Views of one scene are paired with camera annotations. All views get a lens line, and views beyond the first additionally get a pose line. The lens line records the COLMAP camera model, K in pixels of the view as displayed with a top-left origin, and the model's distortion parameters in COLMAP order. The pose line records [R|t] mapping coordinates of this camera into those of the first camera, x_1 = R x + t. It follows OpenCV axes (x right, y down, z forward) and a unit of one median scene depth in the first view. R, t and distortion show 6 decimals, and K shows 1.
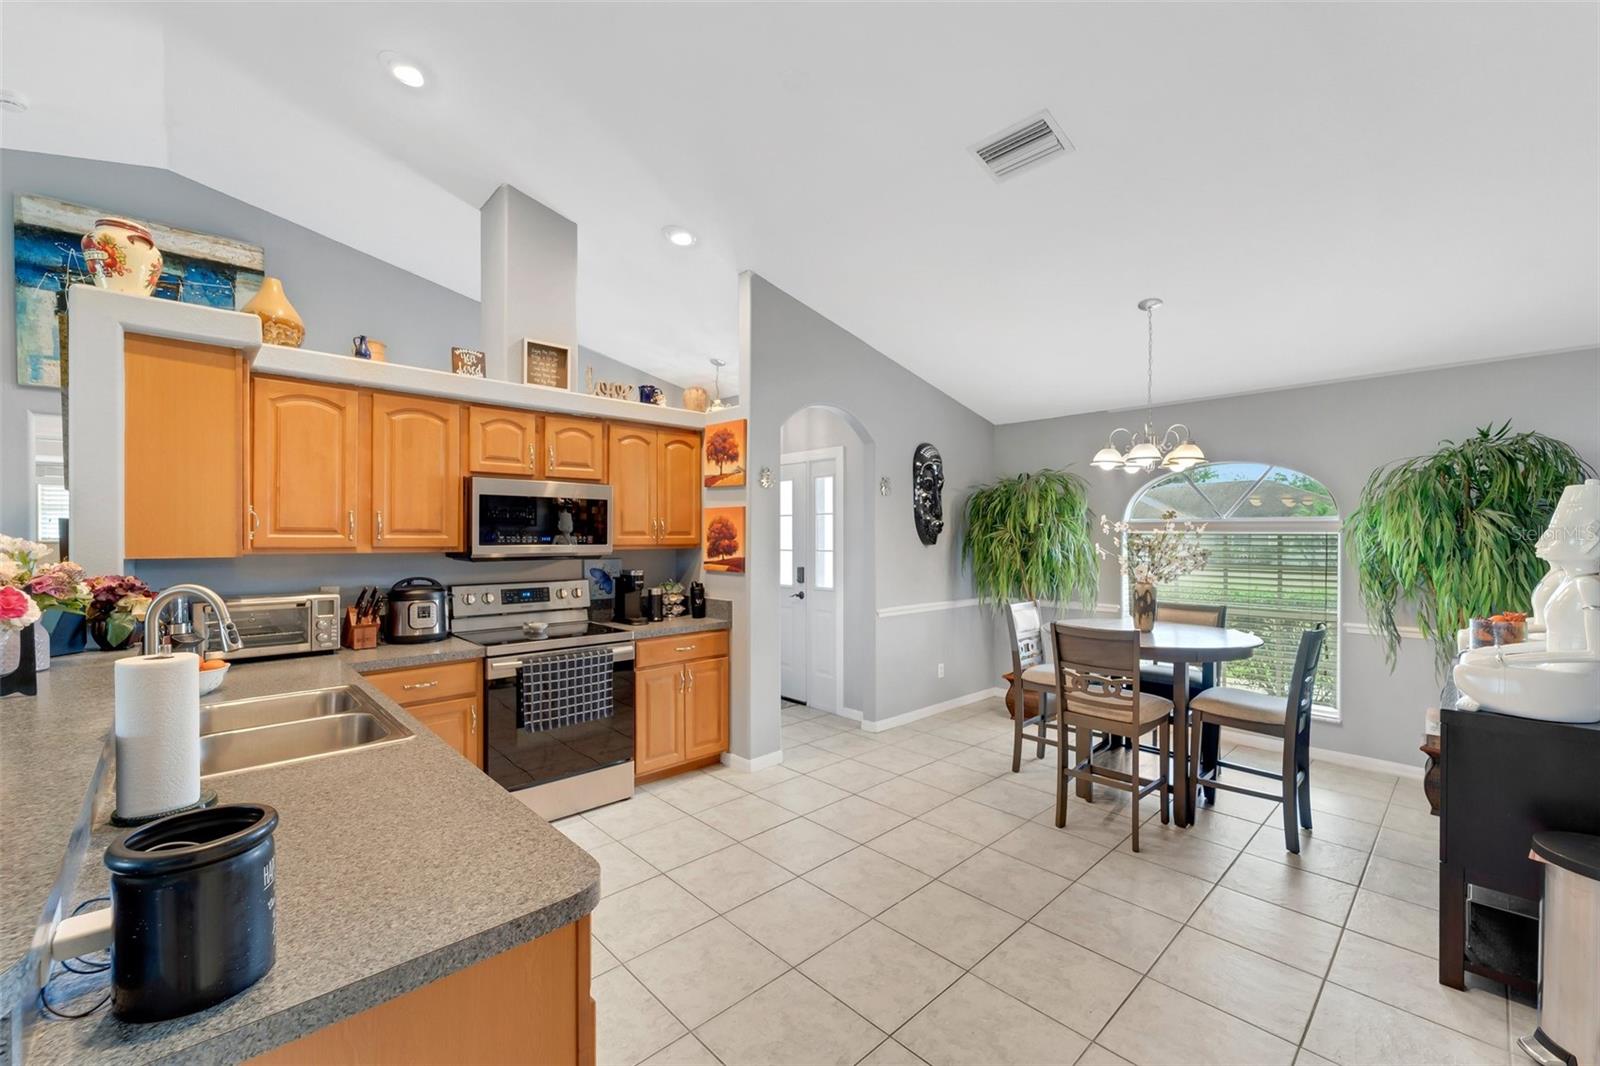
lens RADIAL K [[632.0, 0, 784.5], [0, 632.0, 537.8], [0, 0, 1]] dist [0.001021, -0.000012]
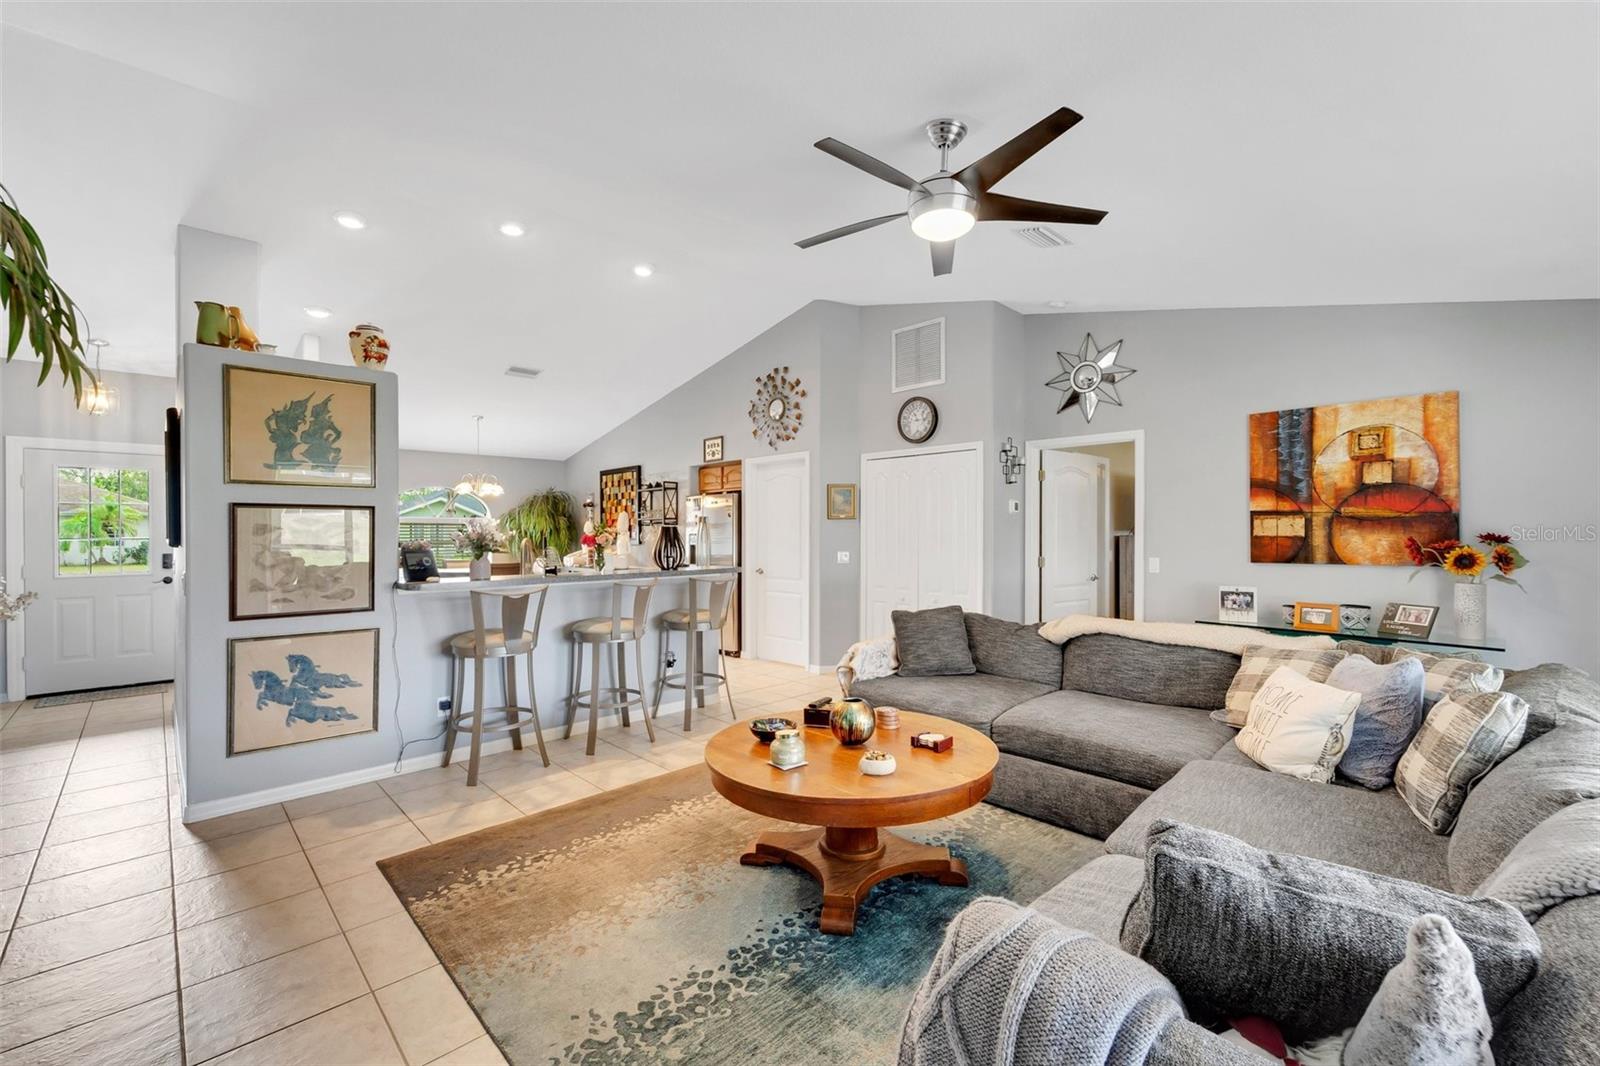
lens RADIAL K [[674.5, 0, 807.5], [0, 674.5, 533.7], [0, 0, 1]] dist [0.000086, 0.011399]
pose [[-0.028313, -0.005590, 0.999583, -1.819647], [0.008198, 0.999949, 0.005825, 0.023922], [-0.999566, 0.008359, -0.028265, -0.058382]]
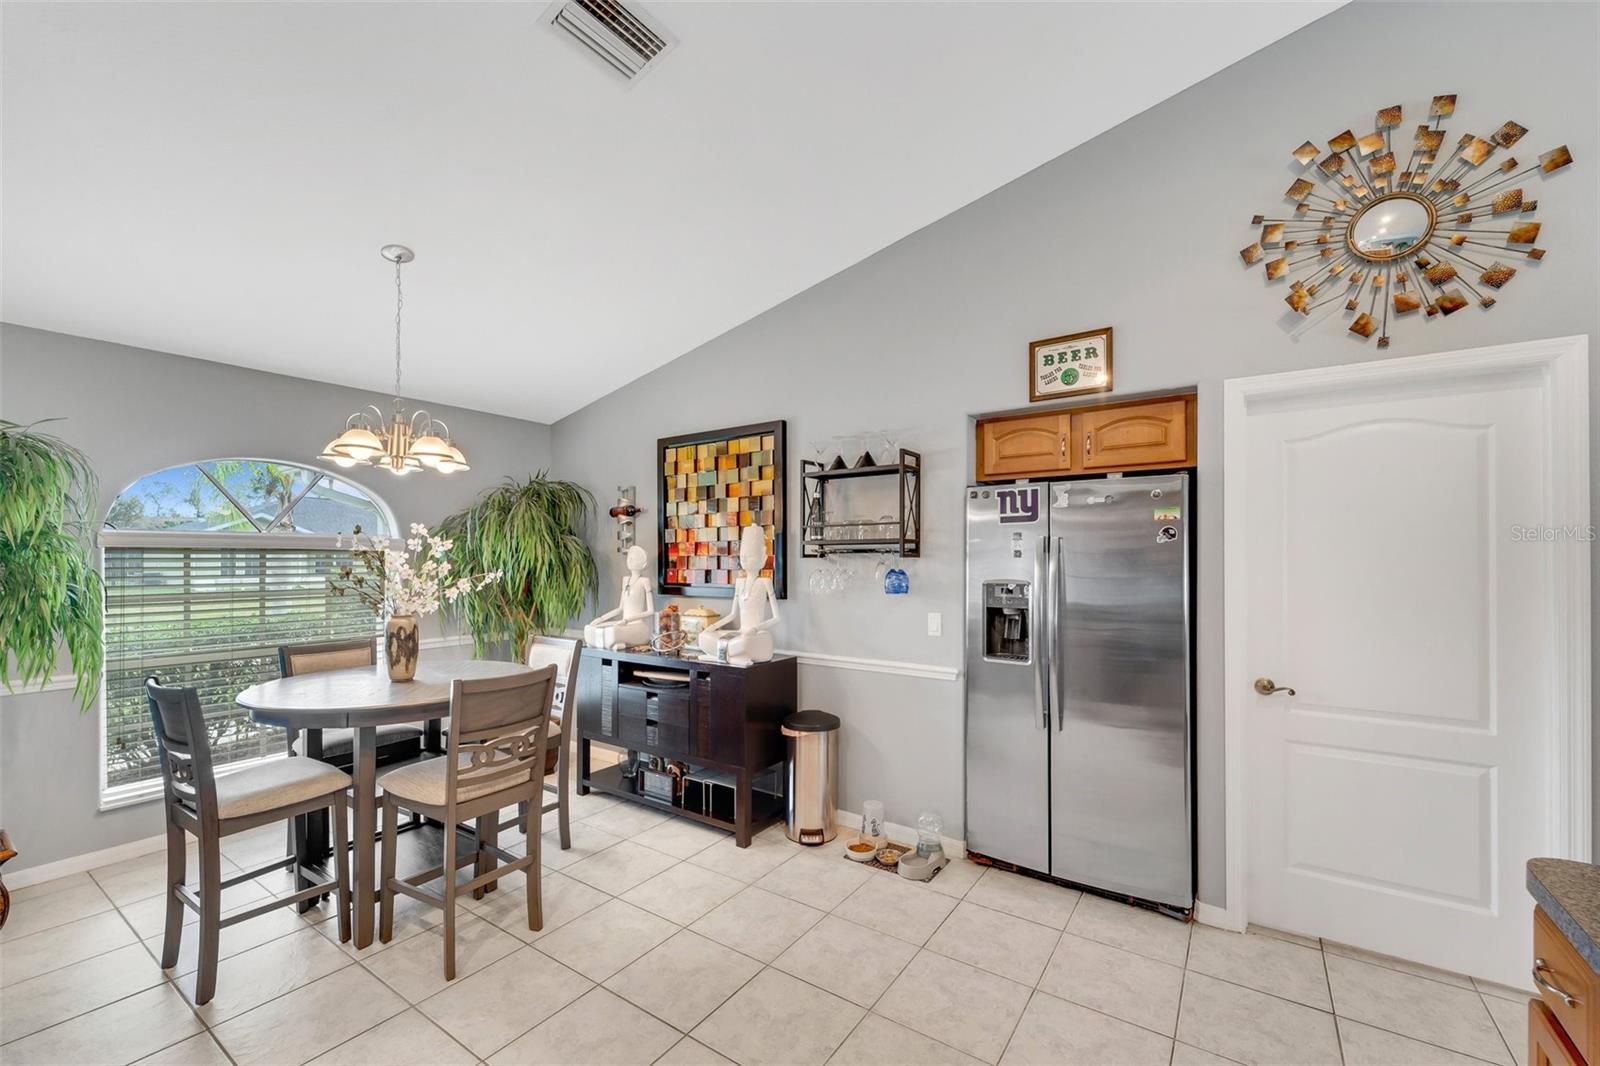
lens RADIAL K [[689.6, 0, 804.7], [0, 689.6, 555.4], [0, 0, 1]] dist [0.000935, 0.000263]
pose [[-0.202122, 0.002327, 0.979358, -0.392656], [-0.000836, 0.999996, -0.002548, 0.003173], [-0.979360, -0.001334, -0.202119, 0.698006]]
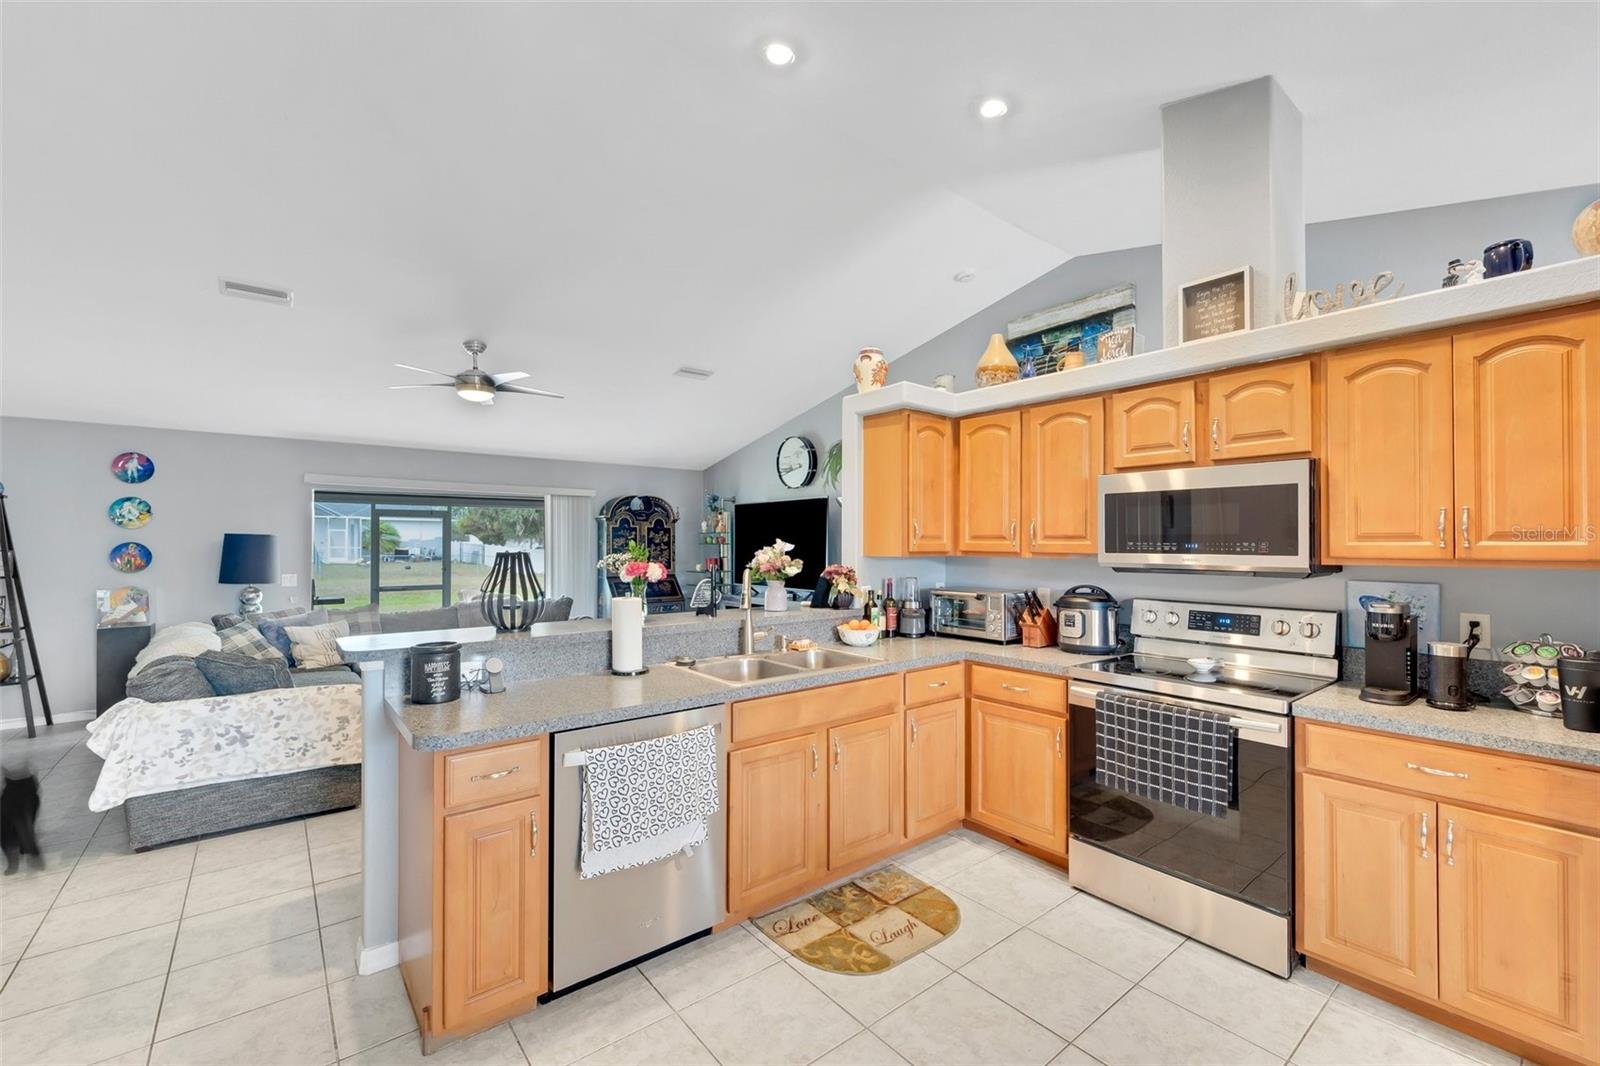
lens RADIAL K [[657.8, 0, 813.7], [0, 657.8, 538.3], [0, 0, 1]] dist [-0.000324, -0.000229]
pose [[-0.046094, -0.009355, -0.998893, 0.408202], [-0.005935, 0.999941, -0.009091, 0.002537], [0.998919, 0.005509, -0.046147, 0.589311]]
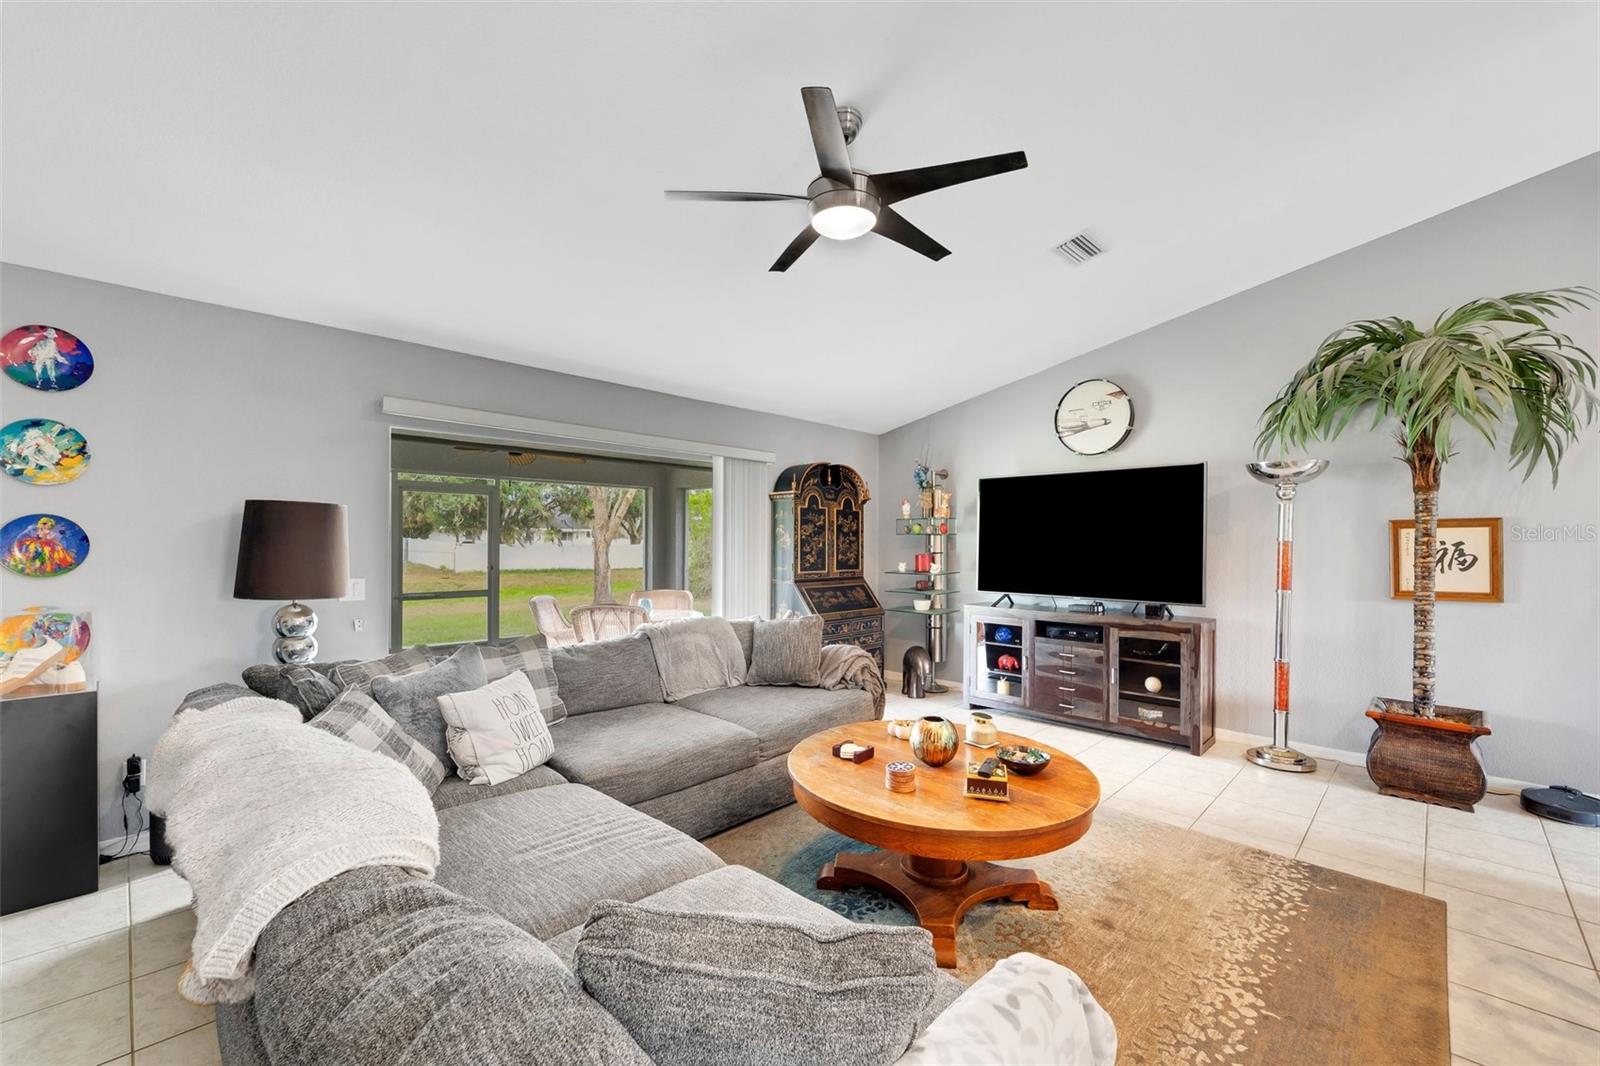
lens RADIAL K [[663.9, 0, 815.4], [0, 663.9, 542.0], [0, 0, 1]] dist [0.001763, 0.000296]
pose [[0.072930, 0.000464, -0.997337, -0.288688], [-0.013758, 0.999905, -0.000541, 0.028658], [0.997242, 0.013760, 0.072929, -0.320617]]
